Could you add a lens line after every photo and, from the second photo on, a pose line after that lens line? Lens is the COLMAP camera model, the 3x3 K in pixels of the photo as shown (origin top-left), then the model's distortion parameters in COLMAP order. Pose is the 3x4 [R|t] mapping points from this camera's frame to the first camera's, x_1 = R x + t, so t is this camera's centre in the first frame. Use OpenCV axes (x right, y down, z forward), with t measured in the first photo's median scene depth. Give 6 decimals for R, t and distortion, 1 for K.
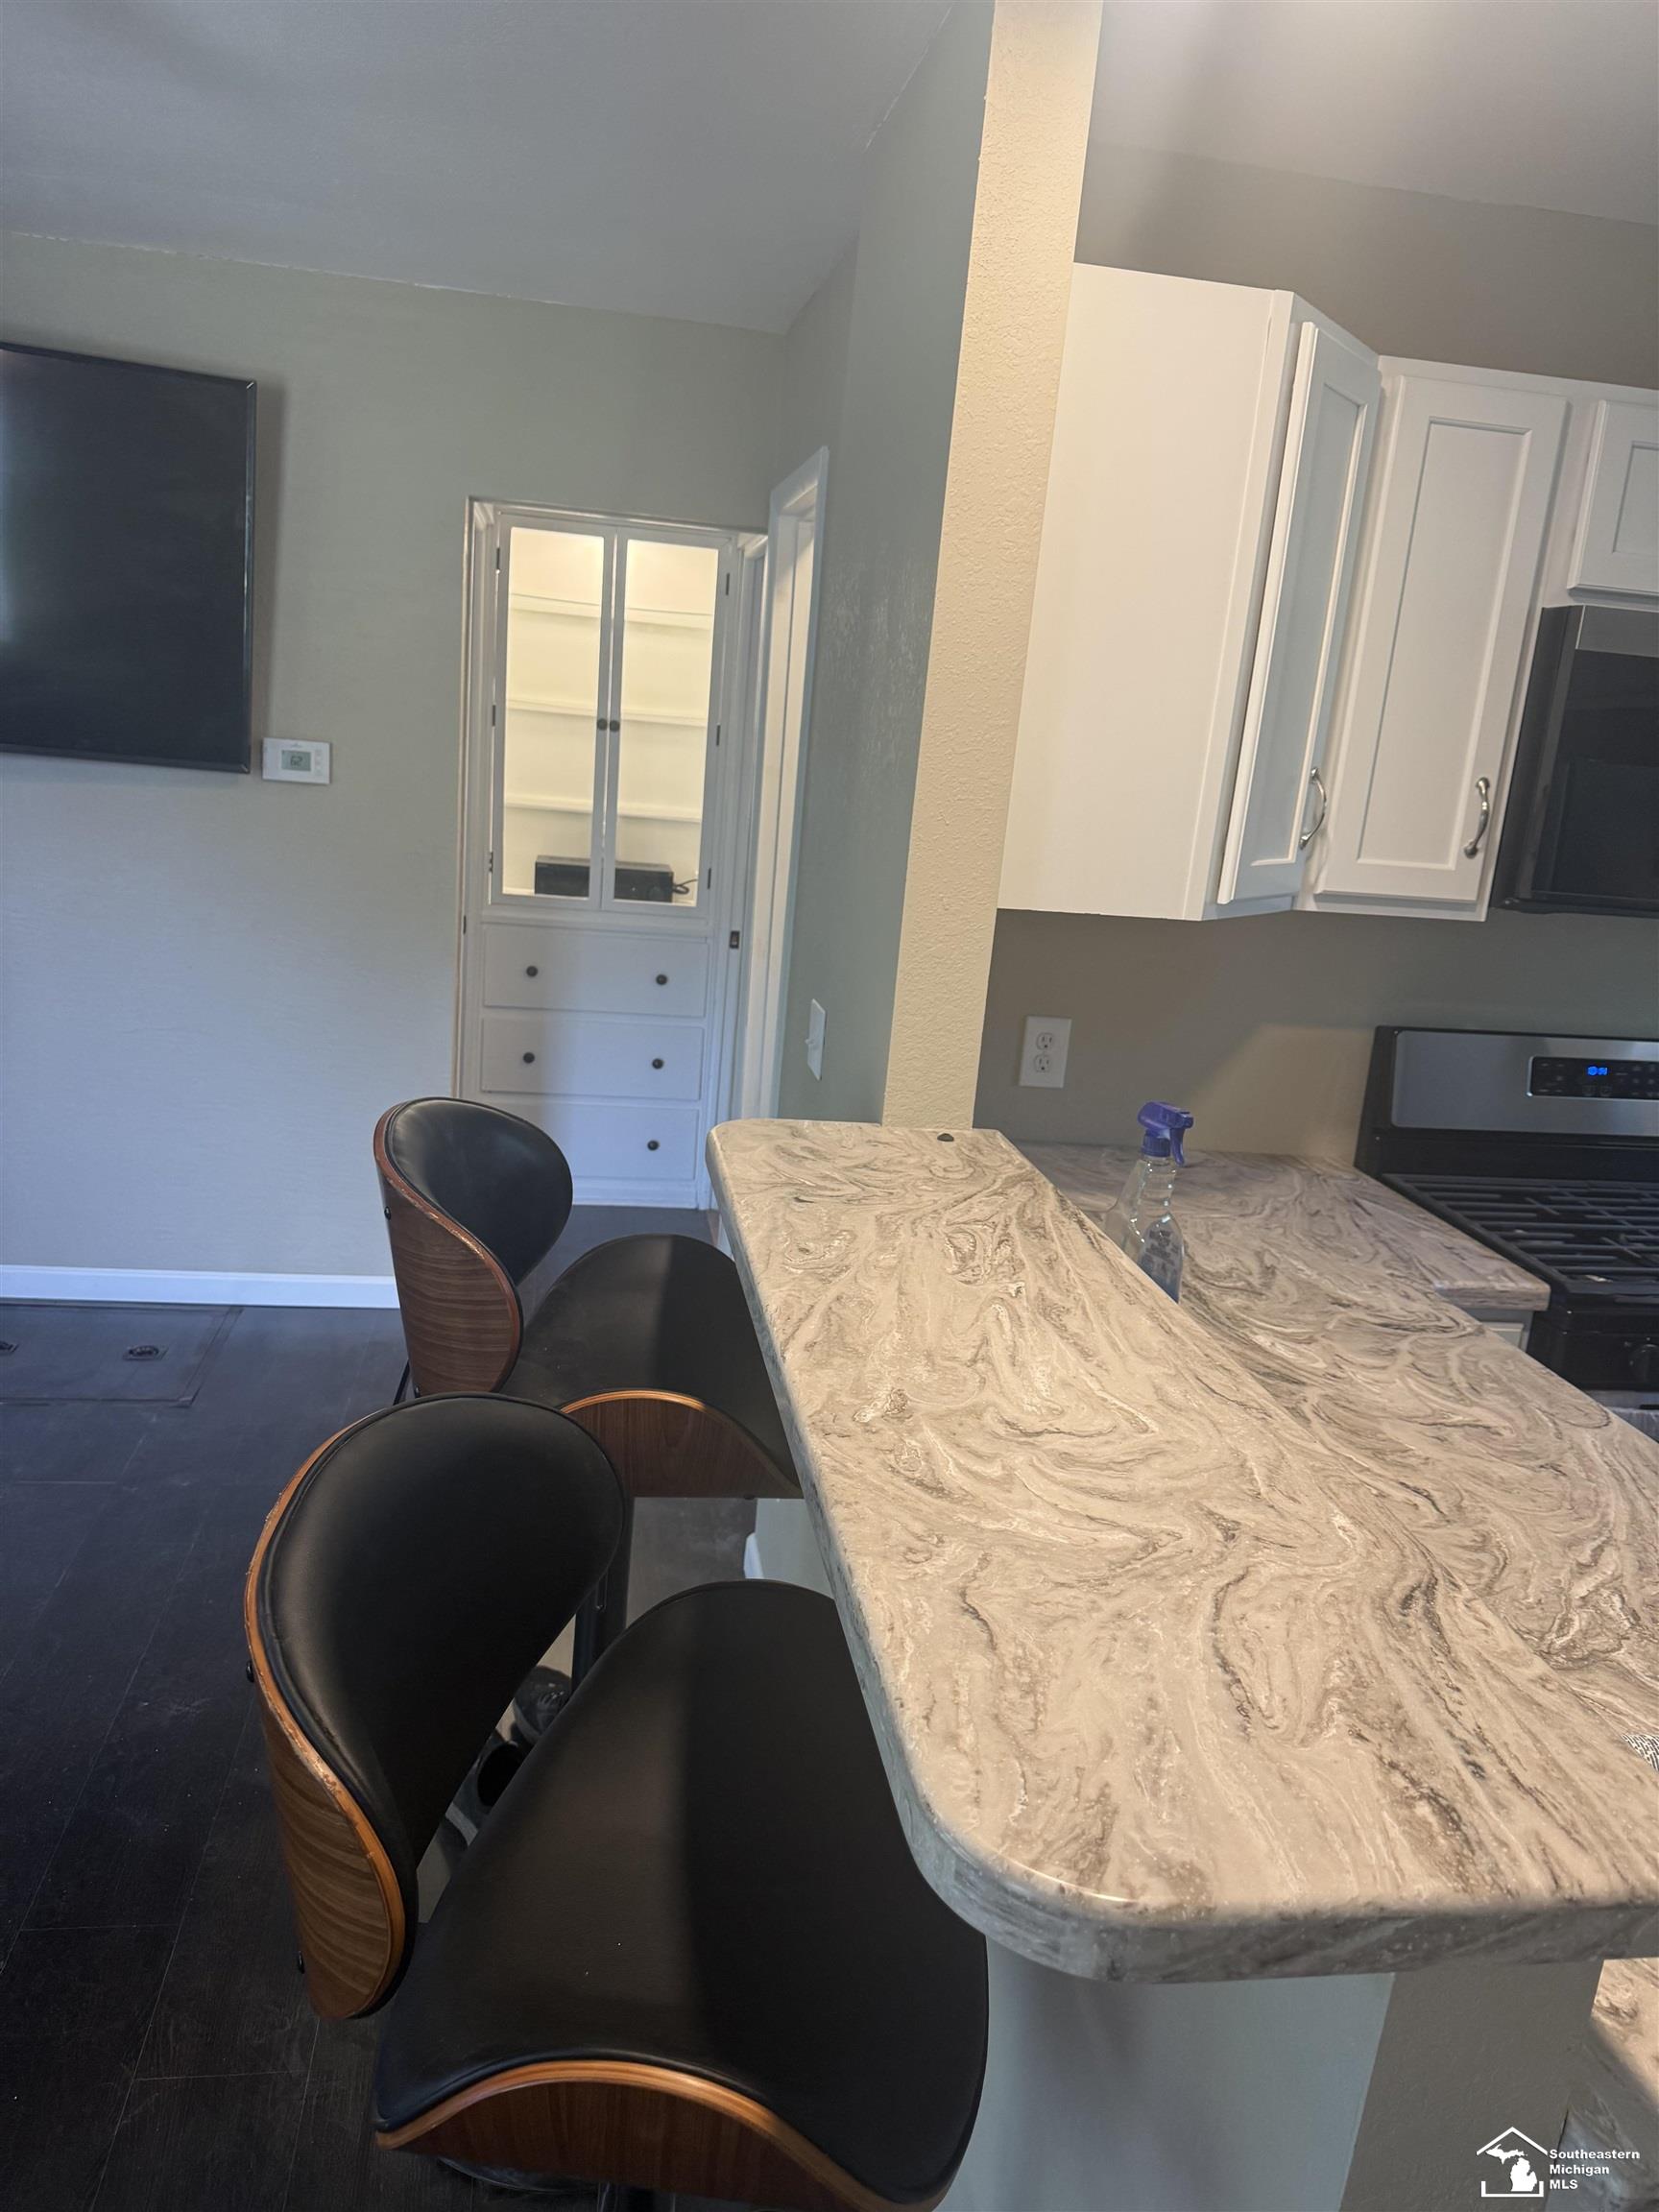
lens RADIAL K [[1564.6, 0, 830.8], [0, 1564.6, 1097.7], [0, 0, 1]] dist [0.046278, -0.002206]
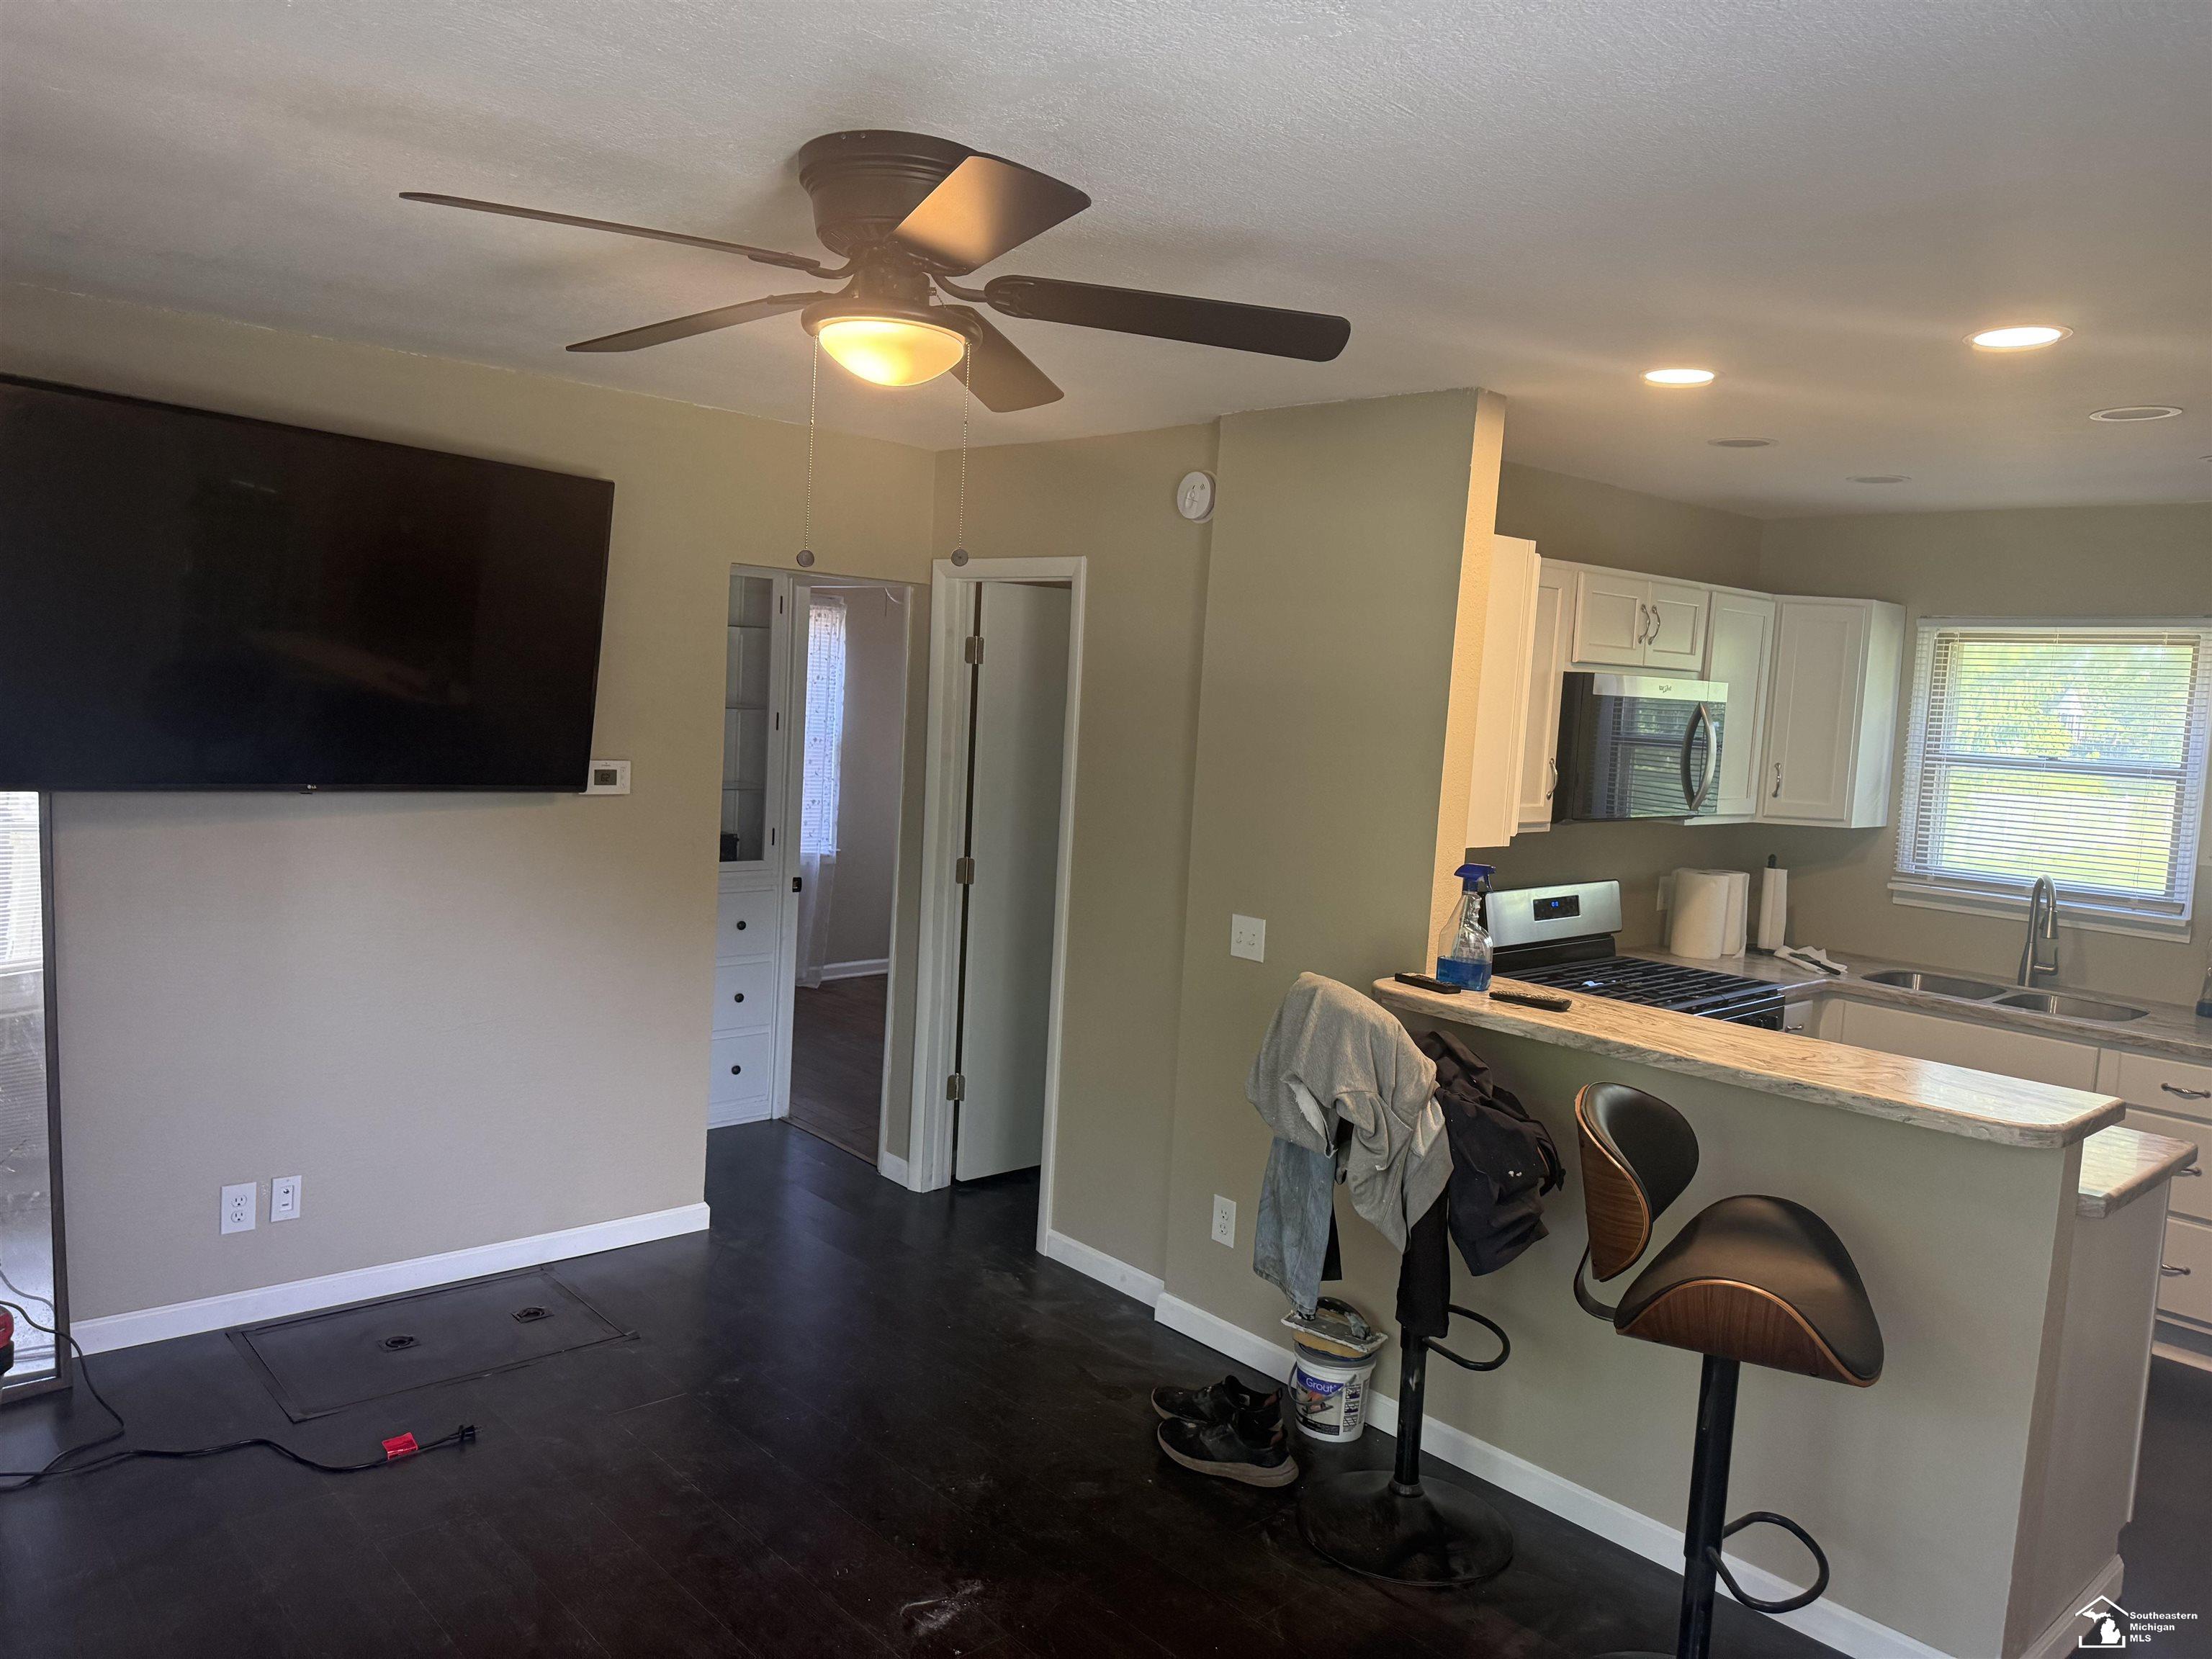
lens RADIAL K [[1535.6, 0, 1117.1], [0, 1535.6, 821.0], [0, 0, 1]] dist [0.003903, -0.030012]
pose [[0.839199, -0.089079, 0.536479, -1.078266], [0.143698, 0.987754, -0.060772, -0.095049], [-0.524495, 0.128091, 0.841723, -0.282369]]
